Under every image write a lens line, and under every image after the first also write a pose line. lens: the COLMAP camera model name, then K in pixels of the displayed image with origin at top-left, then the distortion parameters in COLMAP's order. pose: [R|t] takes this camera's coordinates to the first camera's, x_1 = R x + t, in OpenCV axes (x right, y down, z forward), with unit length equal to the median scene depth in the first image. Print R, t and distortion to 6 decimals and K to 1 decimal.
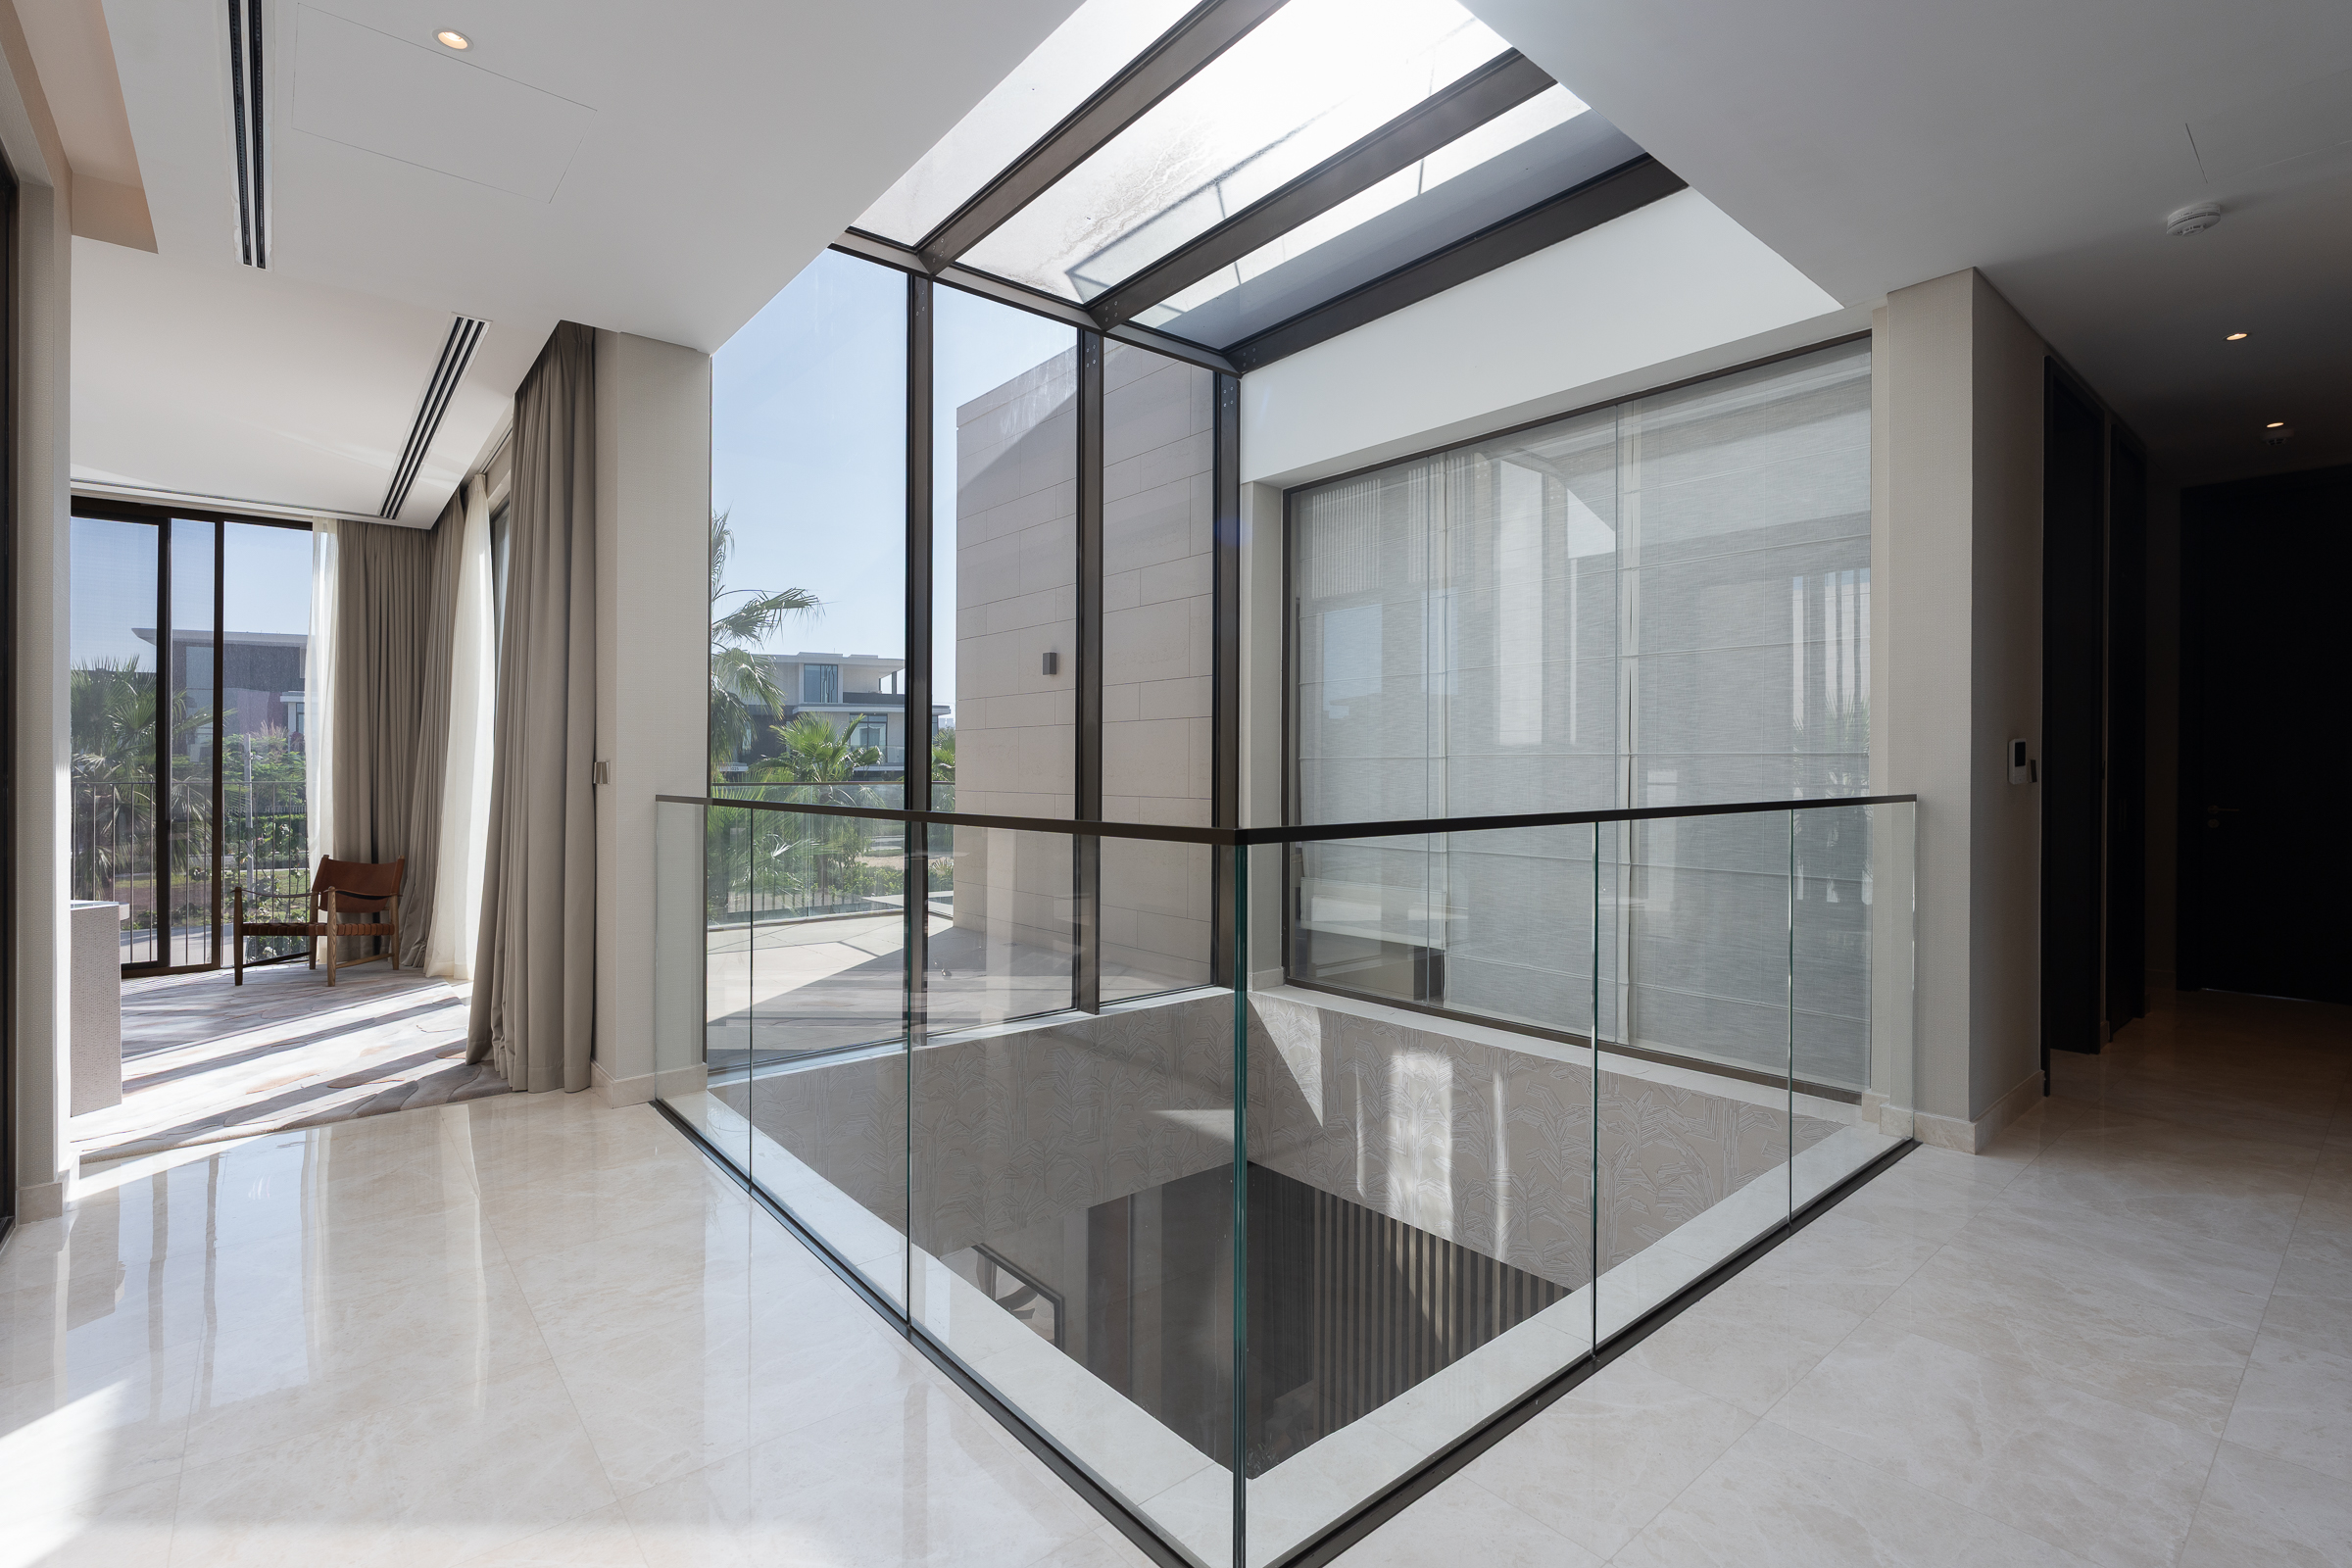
lens RADIAL K [[1072.2, 0, 1166.7], [0, 1072.2, 794.8], [0, 0, 1]] dist [-0.008957, 0.000823]
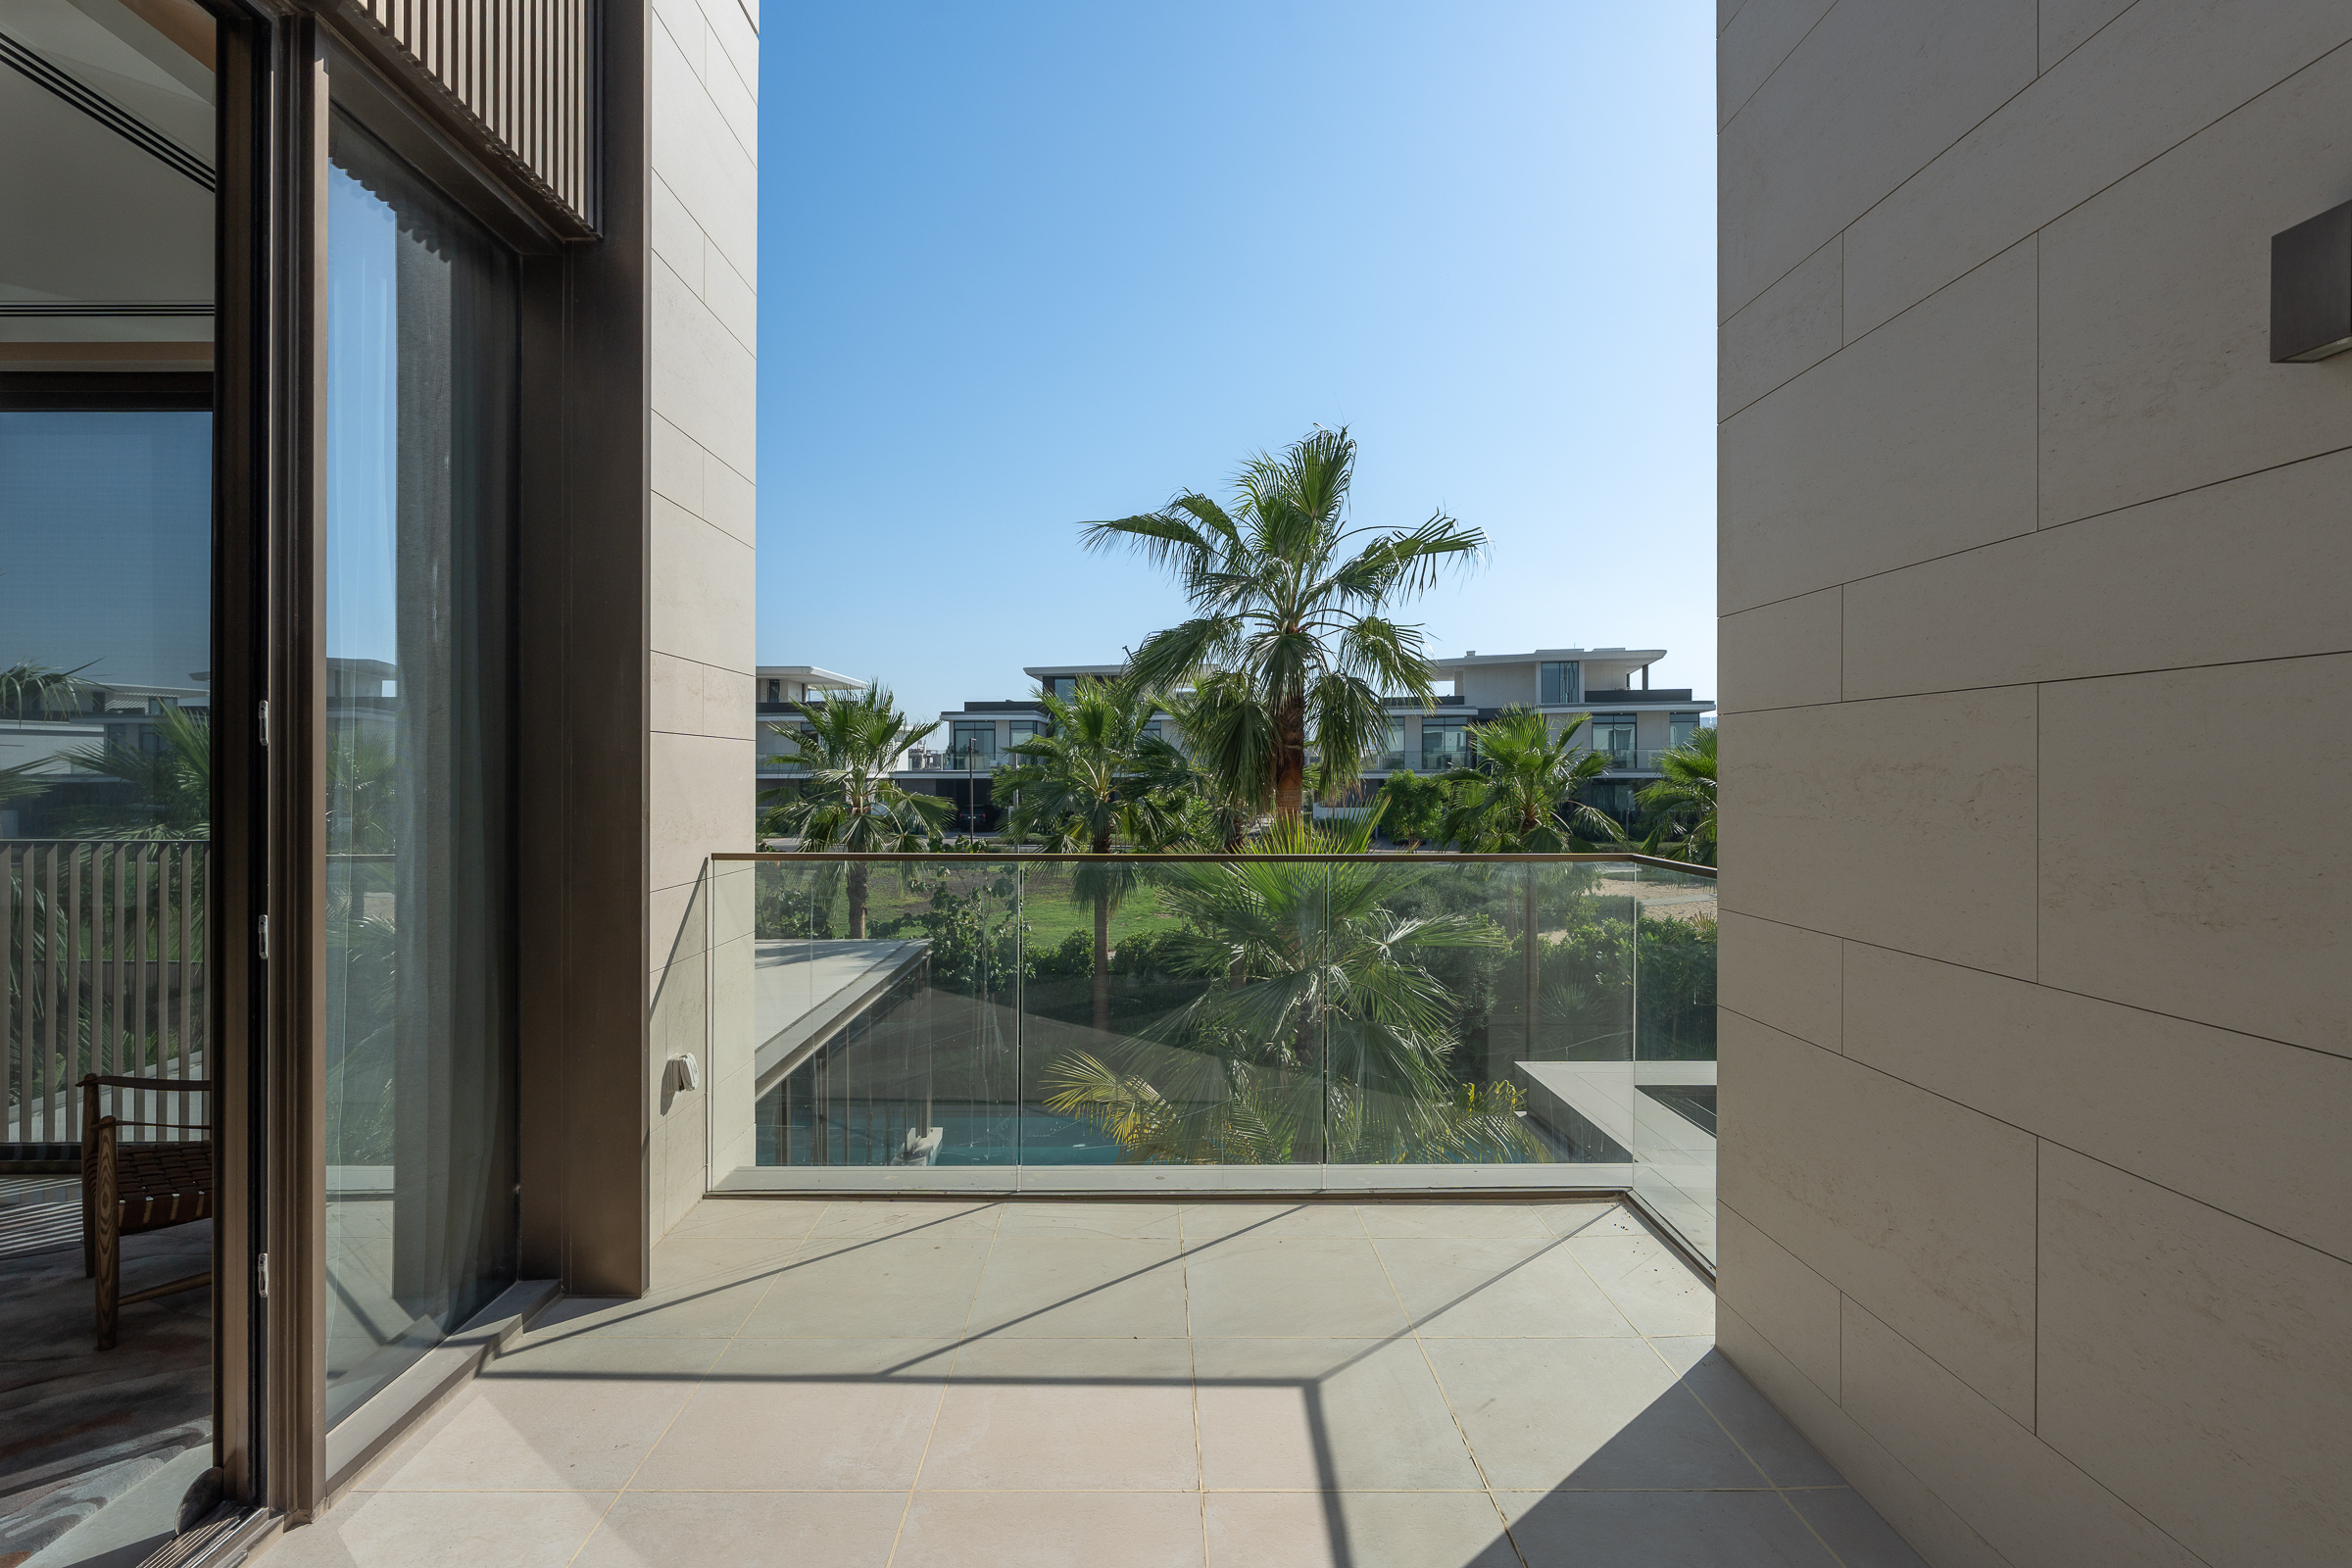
lens RADIAL K [[1072.2, 0, 1166.7], [0, 1072.2, 794.8], [0, 0, 1]] dist [-0.008957, 0.000823]
pose [[0.782094, 0.010357, -0.623075, -0.041181], [-0.012409, 0.999922, 0.001045, -0.013001], [0.623037, 0.006915, 0.782162, 0.224580]]
